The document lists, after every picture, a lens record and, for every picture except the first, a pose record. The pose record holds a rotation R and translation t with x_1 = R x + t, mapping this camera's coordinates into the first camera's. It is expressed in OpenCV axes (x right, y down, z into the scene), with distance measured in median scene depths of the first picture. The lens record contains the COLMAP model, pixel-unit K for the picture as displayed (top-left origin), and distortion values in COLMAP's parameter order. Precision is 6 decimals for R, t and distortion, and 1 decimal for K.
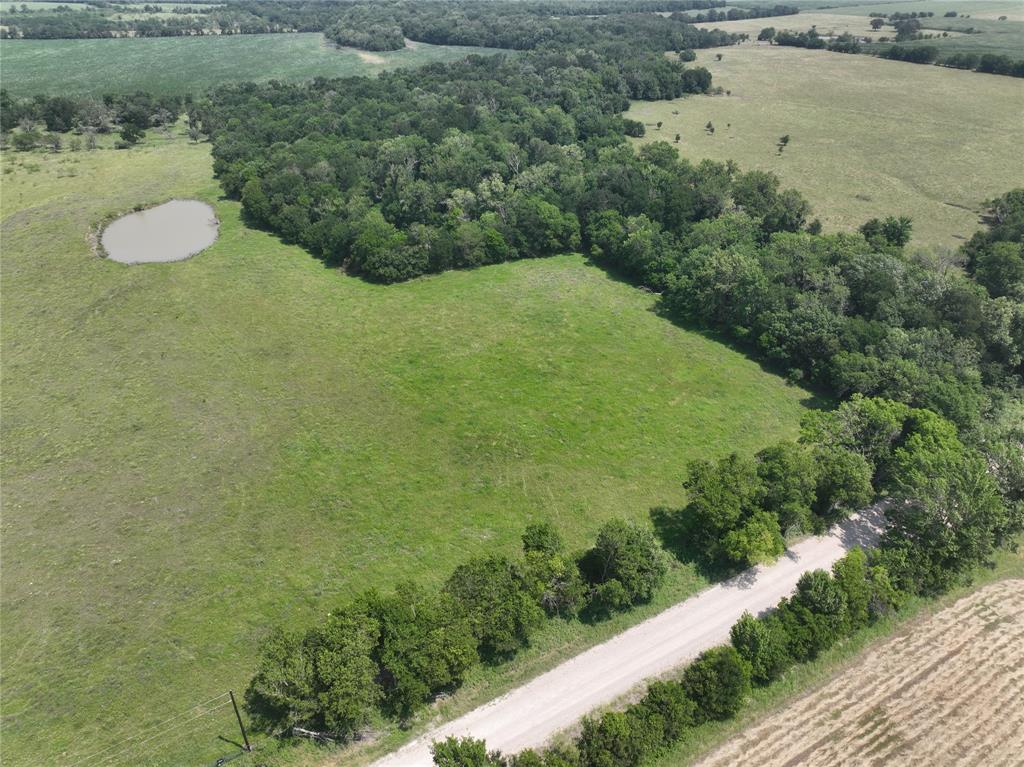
lens RADIAL K [[711.2, 0, 512.0], [0, 711.2, 383.5], [0, 0, 1]] dist [-0.001815, 0.020381]
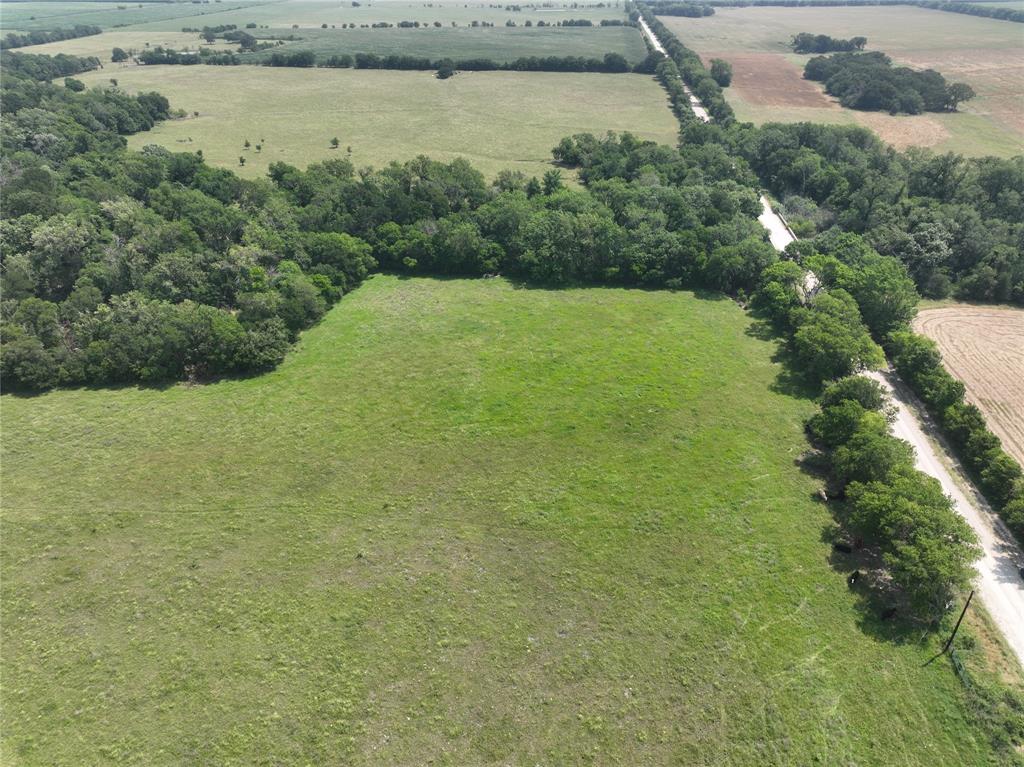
lens RADIAL K [[711.2, 0, 512.0], [0, 711.2, 383.5], [0, 0, 1]] dist [-0.001815, 0.020381]
pose [[0.605194, -0.408847, 0.683070, -0.233390], [0.421351, 0.892512, 0.160893, -0.057351], [-0.675428, 0.190440, 0.712411, 0.095345]]
